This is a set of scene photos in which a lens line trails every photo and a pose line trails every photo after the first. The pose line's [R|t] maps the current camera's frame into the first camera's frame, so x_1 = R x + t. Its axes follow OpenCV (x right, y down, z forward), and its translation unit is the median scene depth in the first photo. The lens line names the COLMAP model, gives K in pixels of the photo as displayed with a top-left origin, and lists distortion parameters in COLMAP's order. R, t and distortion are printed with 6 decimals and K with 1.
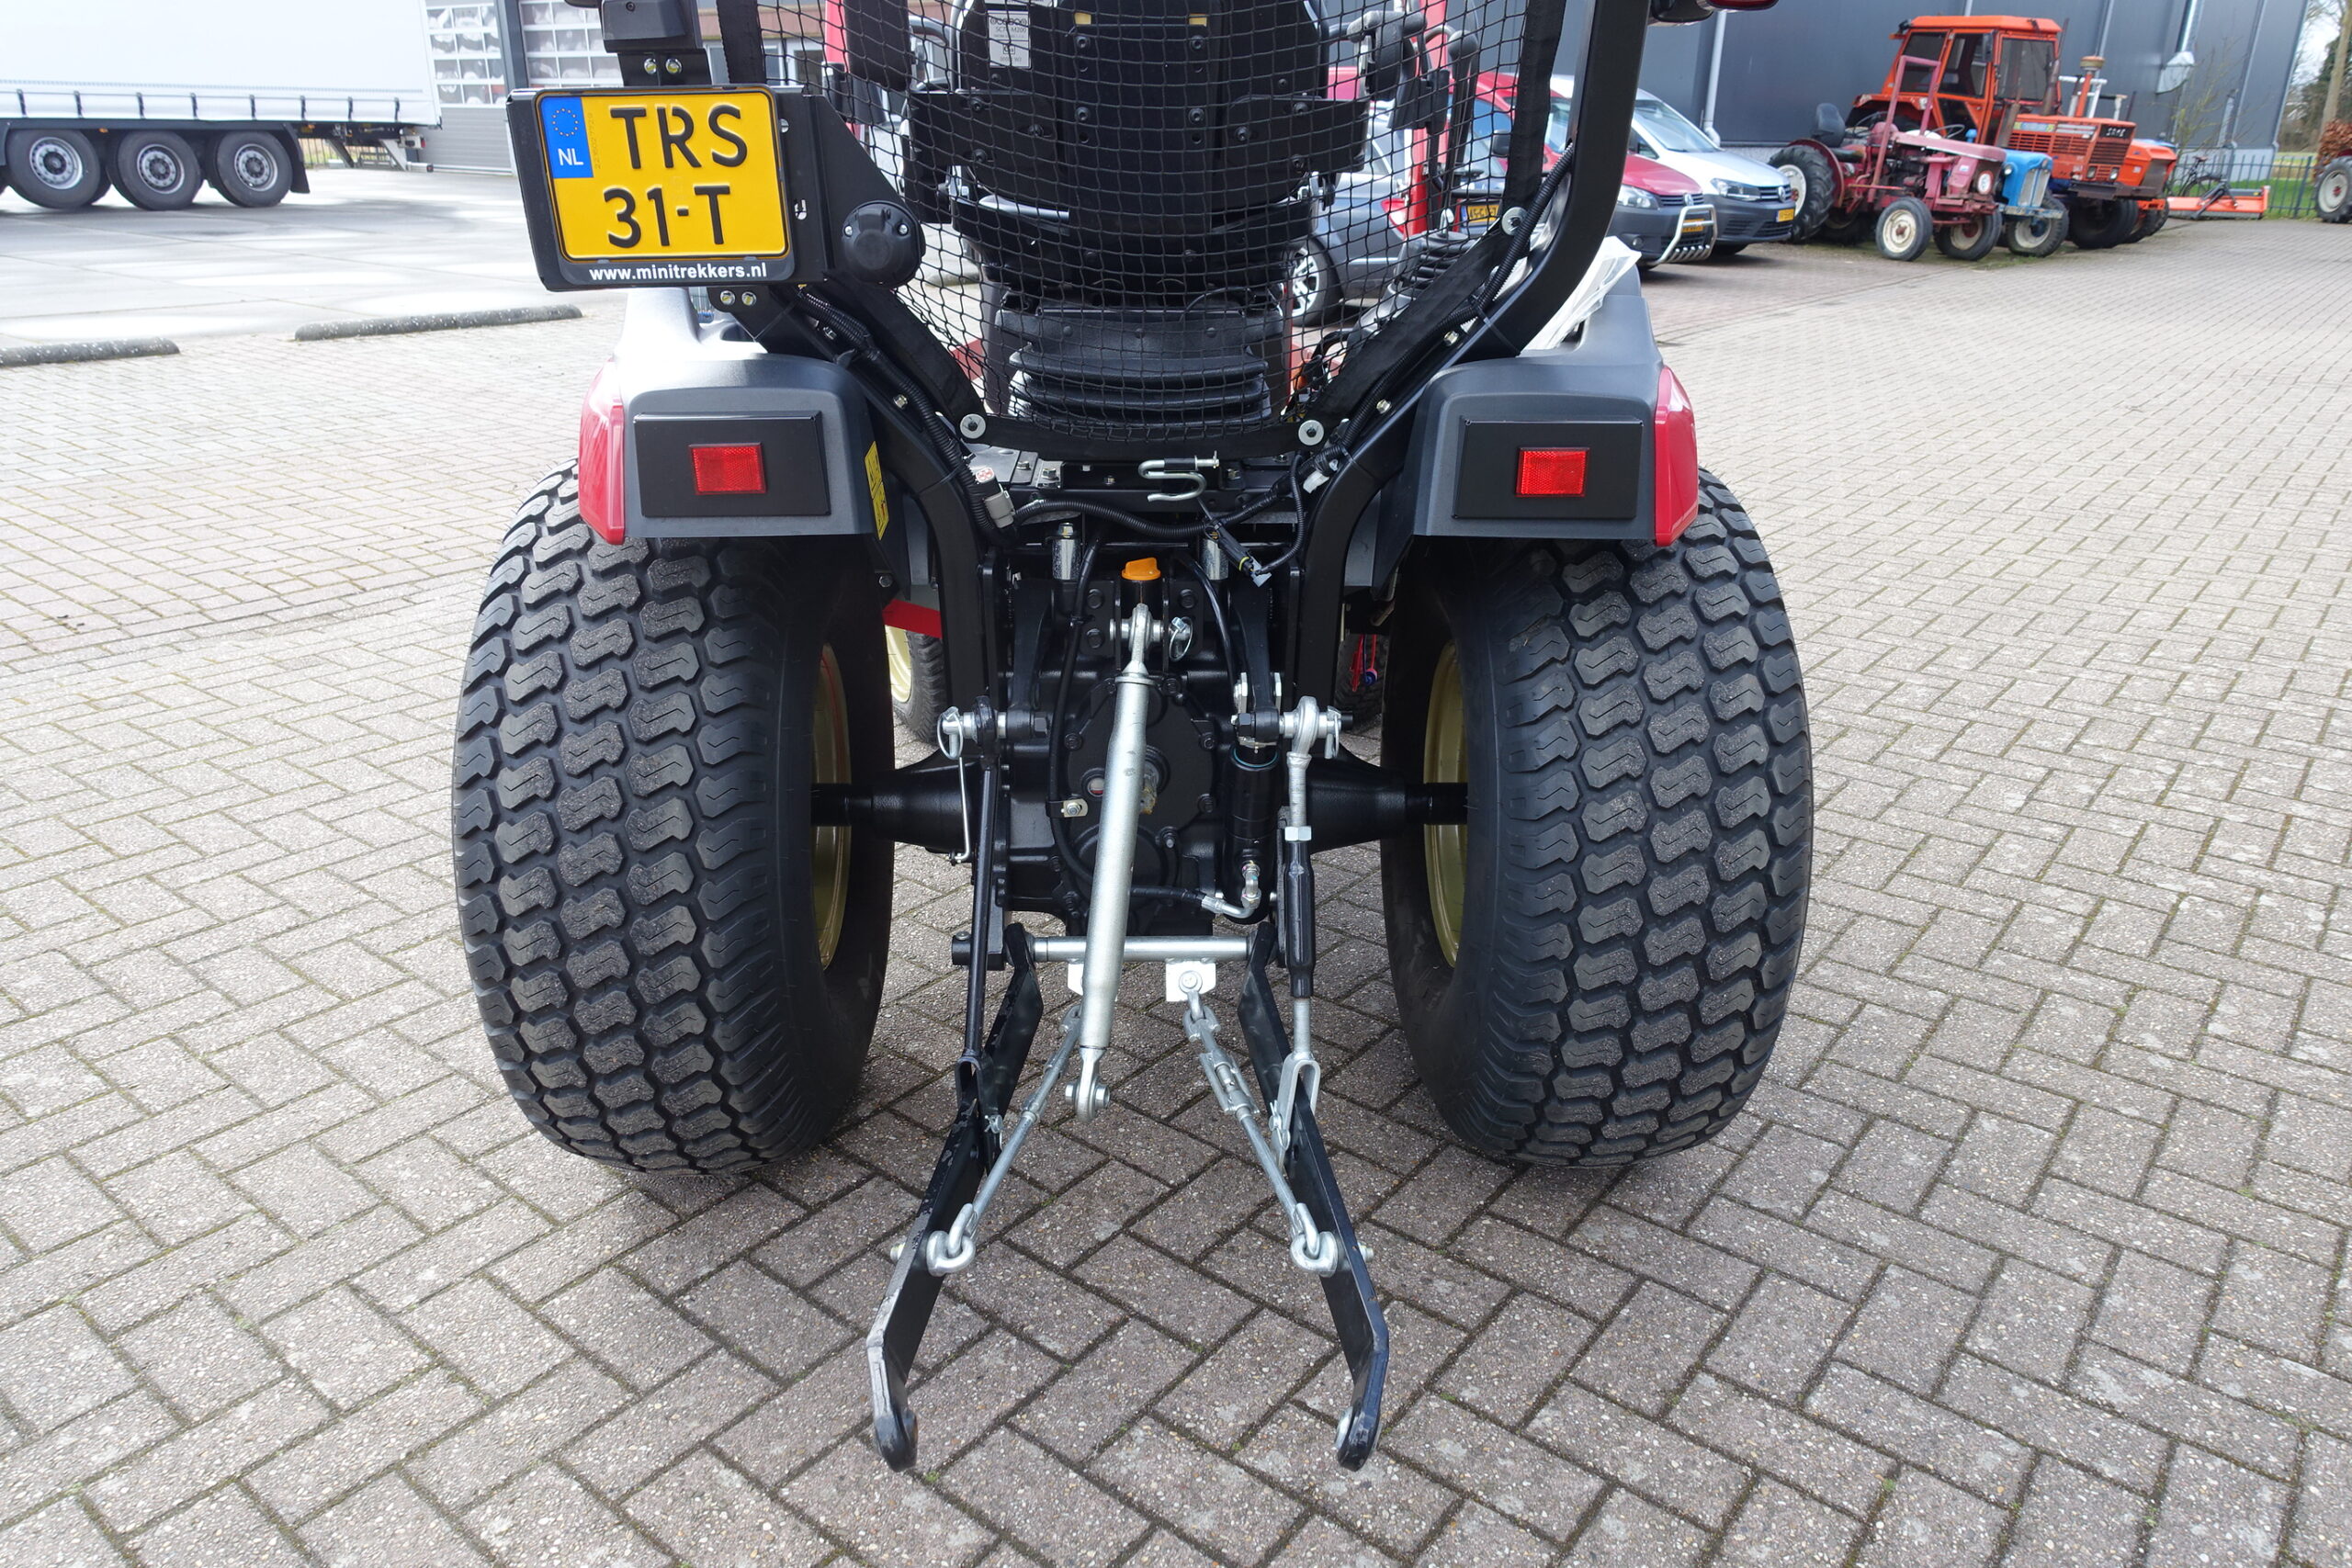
lens RADIAL K [[1613.7, 0, 1173.2], [0, 1613.7, 782.6], [0, 0, 1]] dist [0.003402, -0.006583]
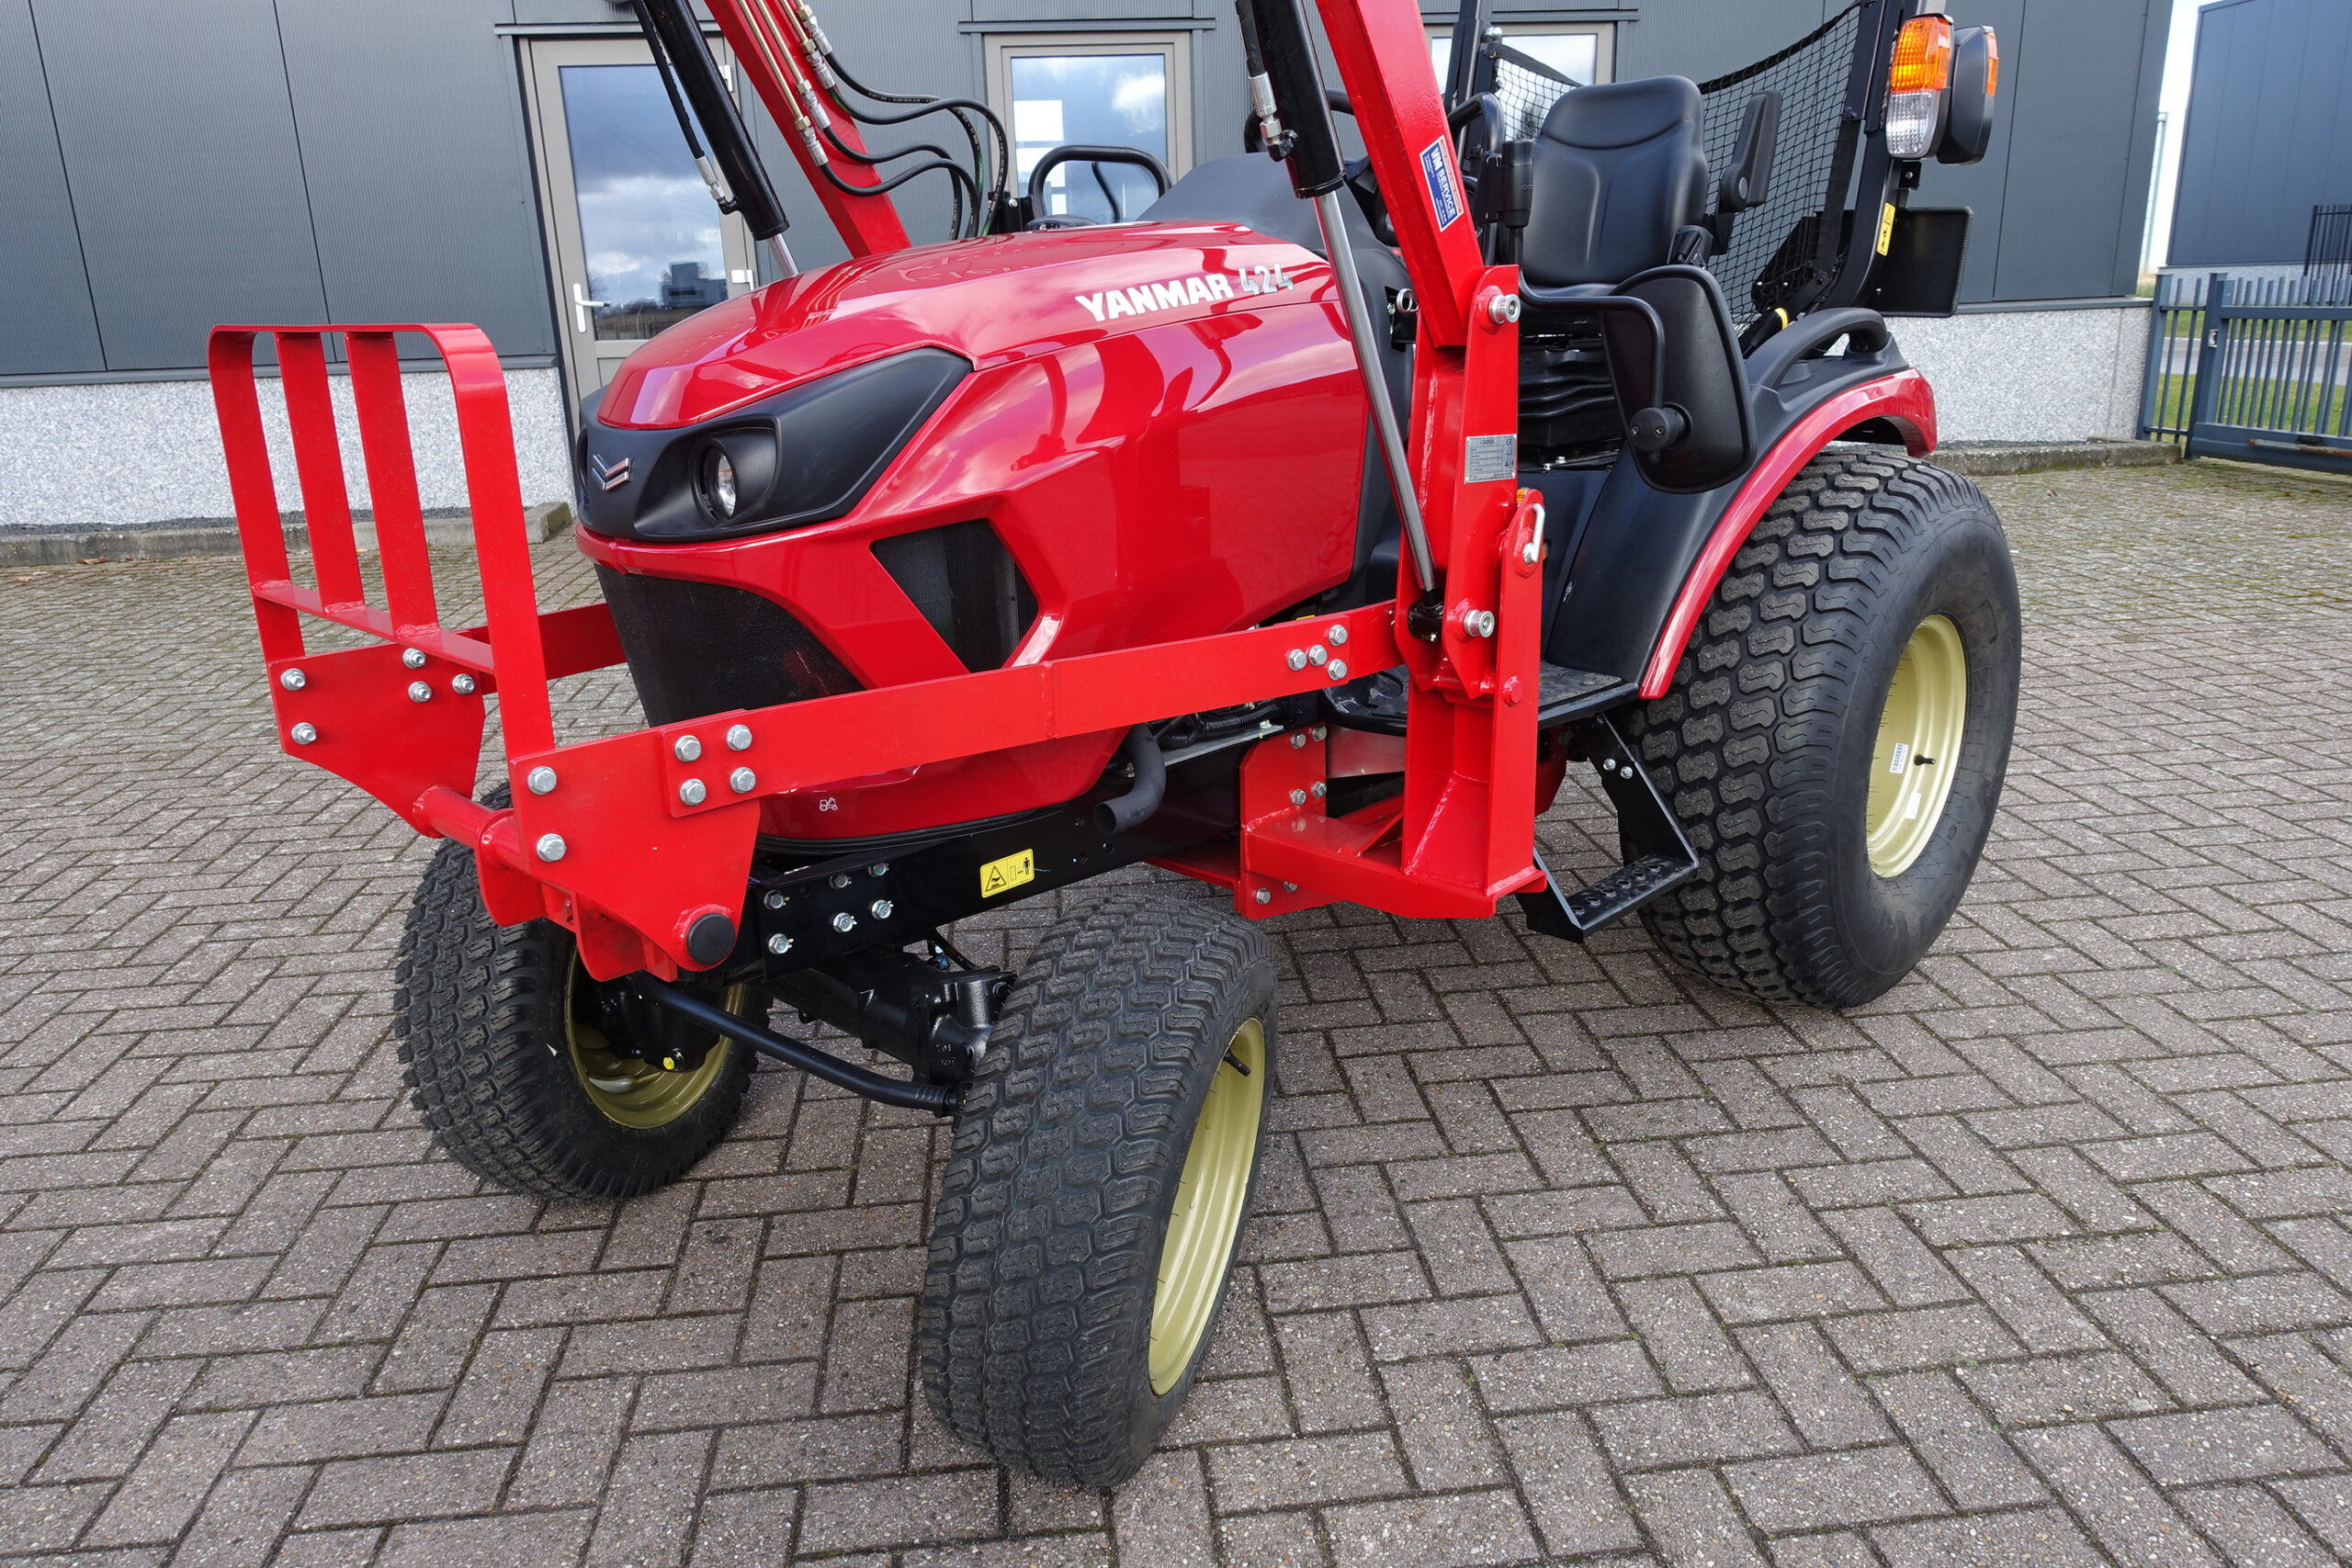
lens RADIAL K [[1613.7, 0, 1174.4], [0, 1613.7, 781.9], [0, 0, 1]] dist [0.003402, -0.006583]
pose [[-0.695974, -0.197878, 0.690264, -0.932349], [0.289311, 0.802533, 0.521767, -0.890525], [-0.657205, 0.562837, -0.501294, 2.276518]]
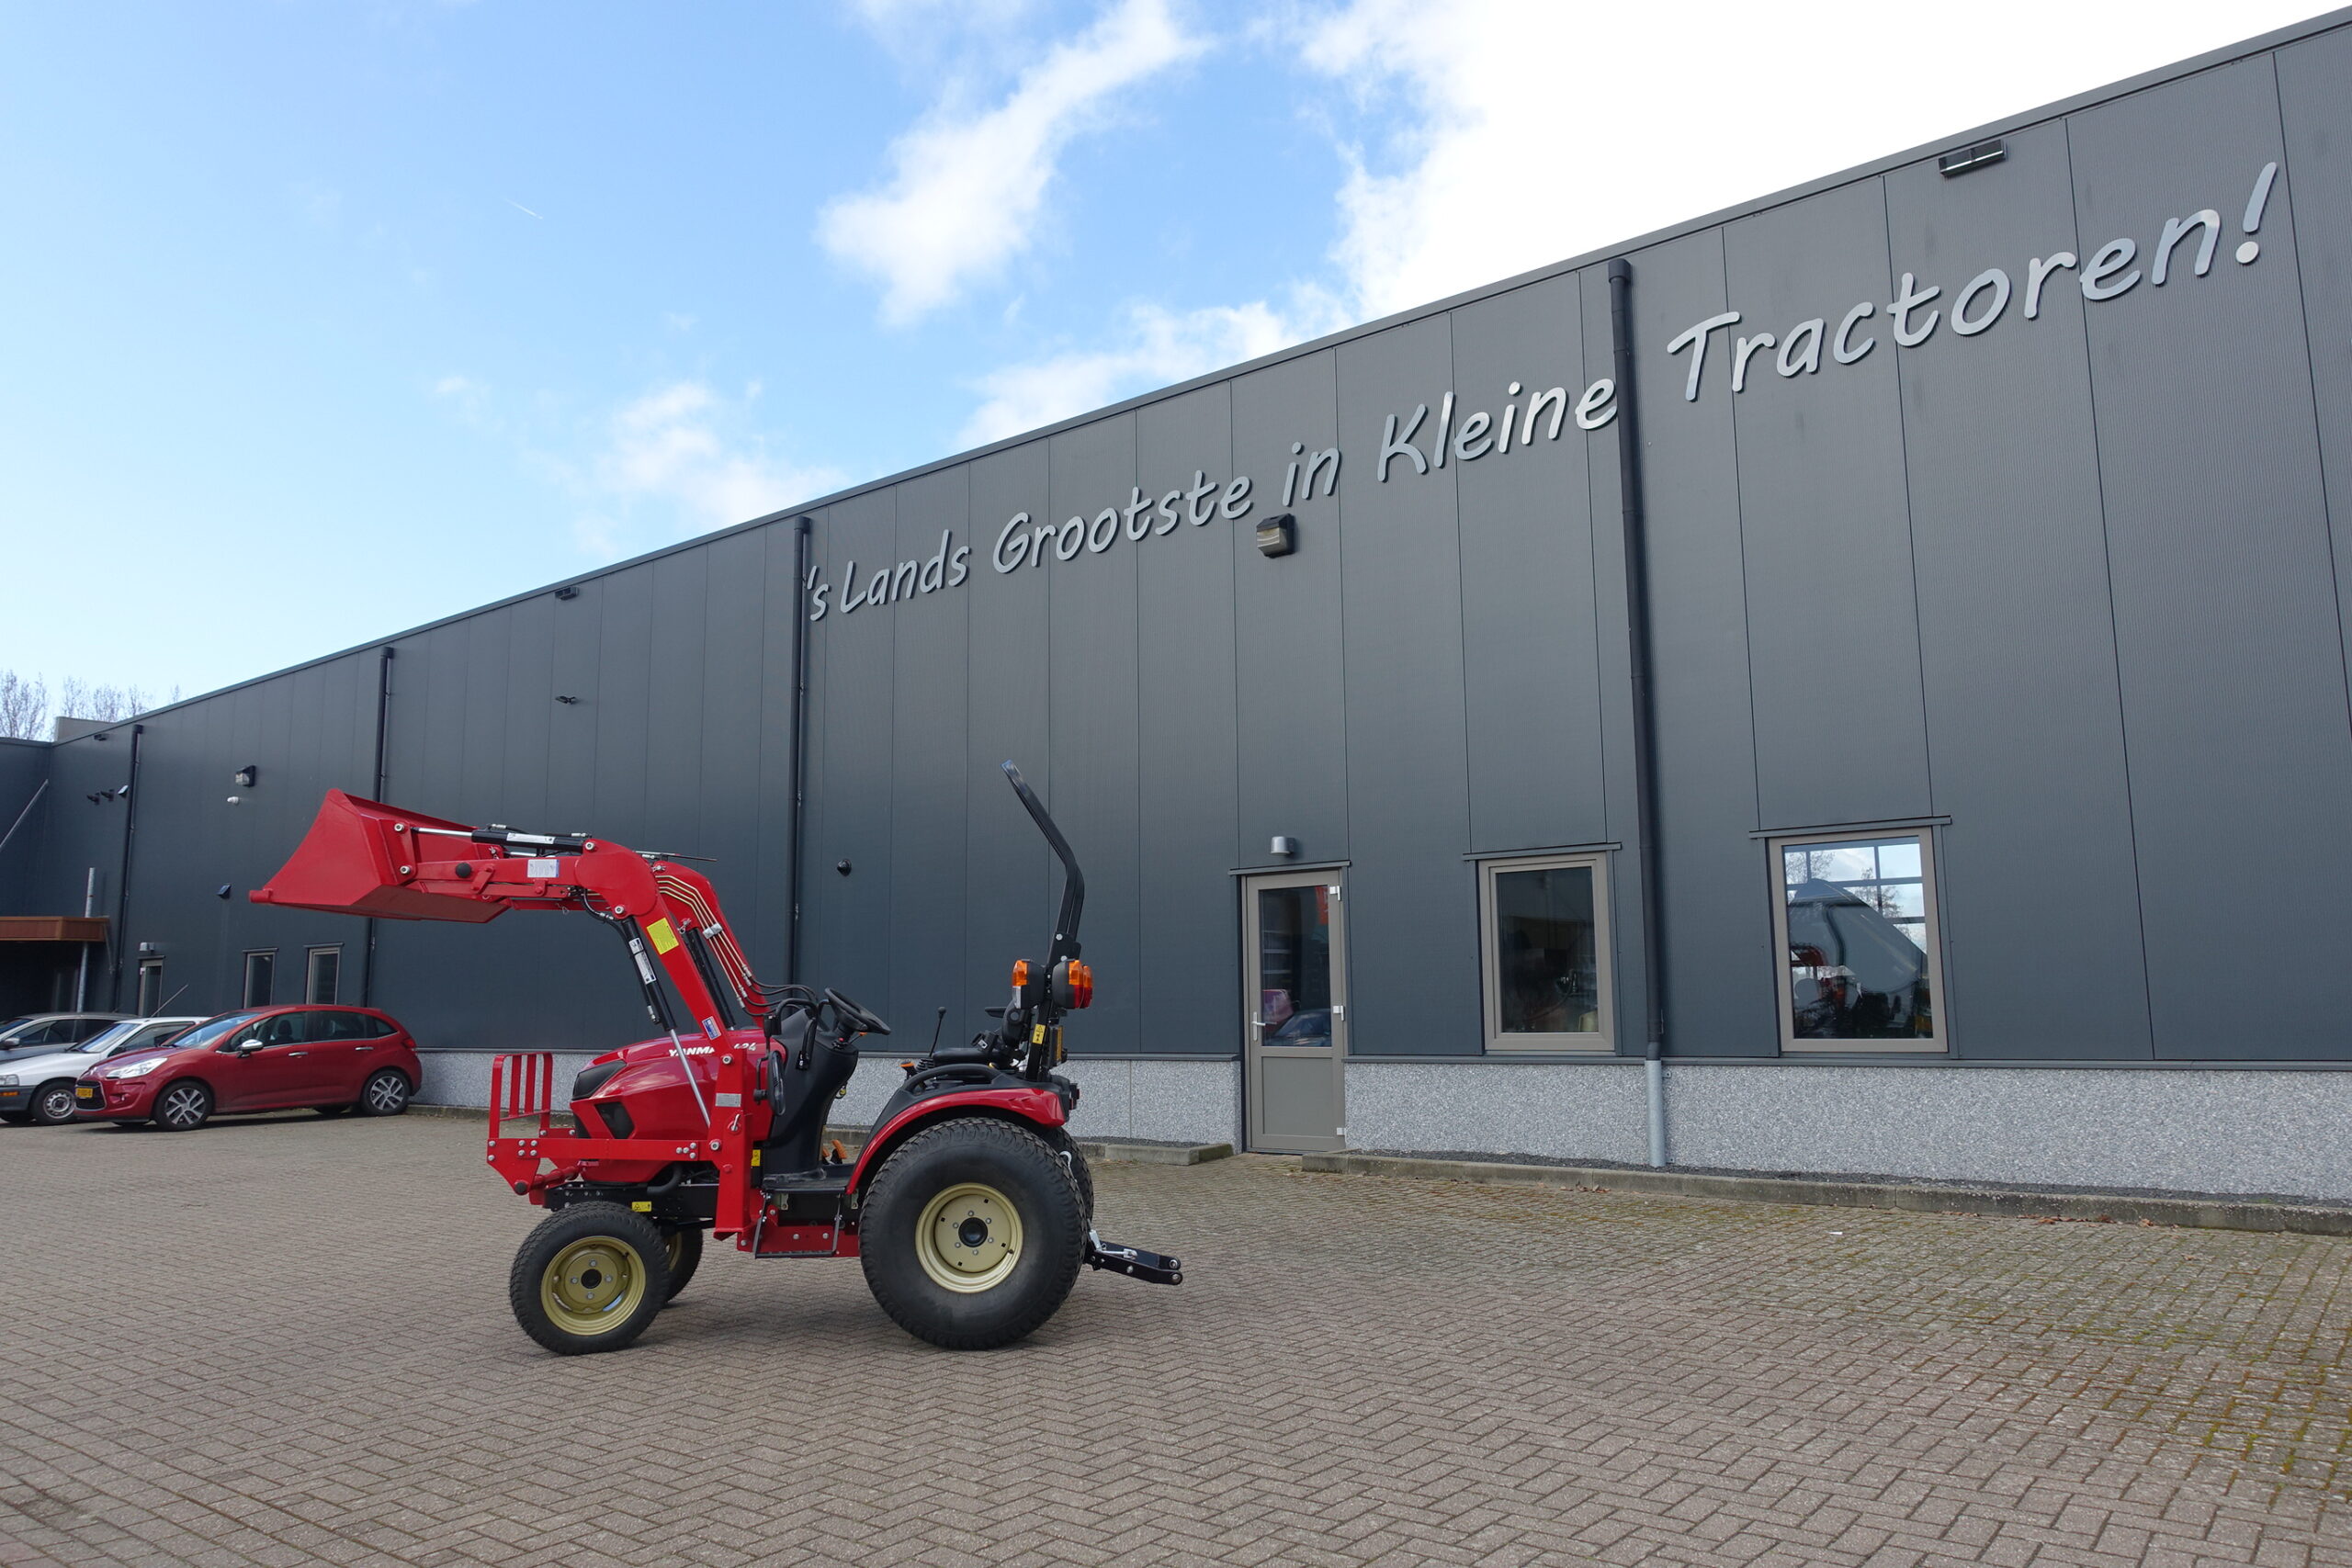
lens RADIAL K [[1613.7, 0, 1180.6], [0, 1613.7, 796.0], [0, 0, 1]] dist [0.003402, -0.006583]
pose [[0.002878, 0.123030, 0.992399, -4.012801], [0.382275, 0.916892, -0.114778, -0.290073], [-0.924044, 0.379700, -0.044393, 0.488835]]
